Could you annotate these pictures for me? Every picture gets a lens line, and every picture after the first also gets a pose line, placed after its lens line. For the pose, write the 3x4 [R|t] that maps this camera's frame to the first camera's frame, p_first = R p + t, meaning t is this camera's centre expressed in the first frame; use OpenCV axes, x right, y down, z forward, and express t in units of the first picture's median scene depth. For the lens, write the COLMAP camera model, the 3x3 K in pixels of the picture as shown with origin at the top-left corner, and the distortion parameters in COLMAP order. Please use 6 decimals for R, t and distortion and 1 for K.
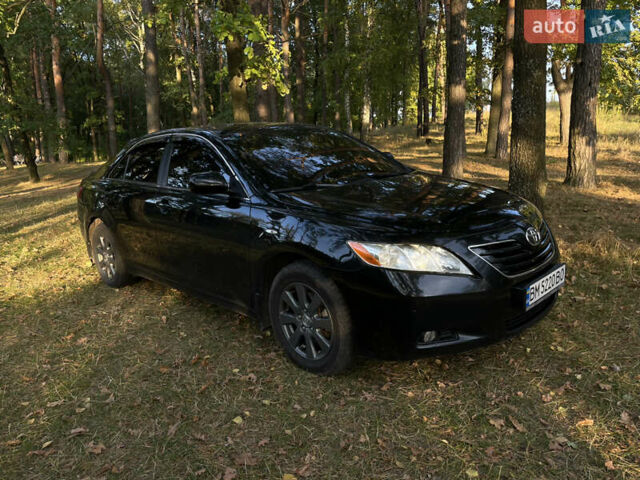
lens RADIAL K [[499.4, 0, 318.5], [0, 499.4, 238.7], [0, 0, 1]] dist [0.073388, -0.114260]
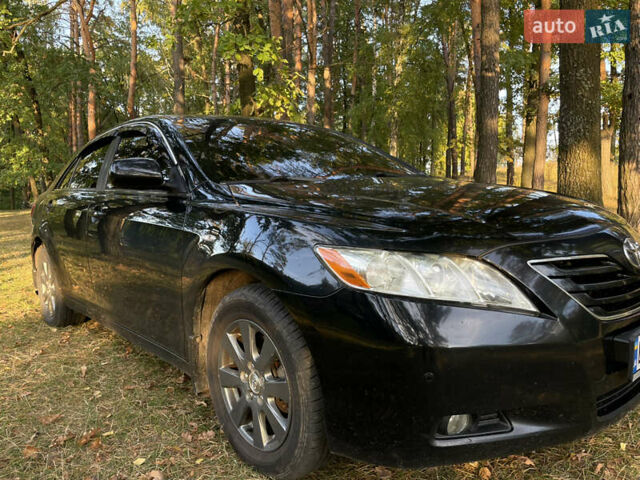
lens RADIAL K [[499.4, 0, 321.9], [0, 499.4, 237.4], [0, 0, 1]] dist [0.073388, -0.114260]
pose [[0.998461, 0.026588, -0.048660, 0.074828], [-0.031672, 0.993766, -0.106896, 0.045242], [0.045515, 0.108272, 0.993079, 0.336032]]
